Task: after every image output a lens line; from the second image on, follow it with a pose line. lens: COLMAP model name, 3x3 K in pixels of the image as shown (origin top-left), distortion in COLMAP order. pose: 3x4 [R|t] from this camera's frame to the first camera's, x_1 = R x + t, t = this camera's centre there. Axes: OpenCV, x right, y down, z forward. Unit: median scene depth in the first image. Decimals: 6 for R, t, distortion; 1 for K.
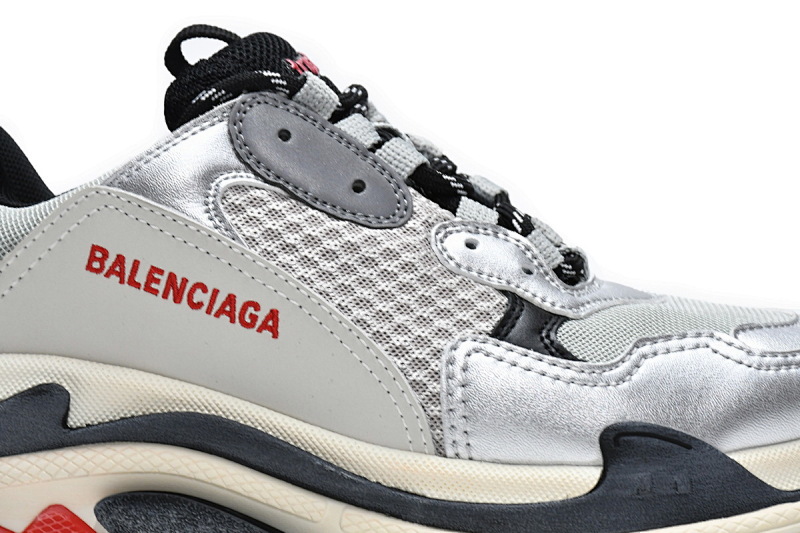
lens RADIAL K [[2345.6, 0, 399.0], [0, 2345.6, 266.3], [0, 0, 1]] dist [-0.047681, 0.000000]
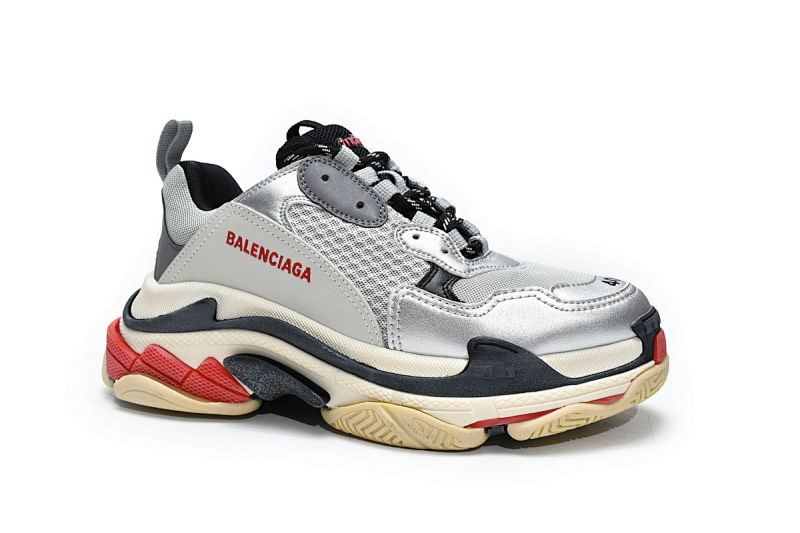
lens RADIAL K [[794.3, 0, 395.2], [0, 794.3, 264.8], [0, 0, 1]] dist [0.018383, 0.000000]
pose [[0.974051, 0.042149, -0.222367, 0.163659], [-0.025017, 0.996536, 0.079307, -0.038254], [0.224940, -0.071686, 0.971732, 0.364610]]
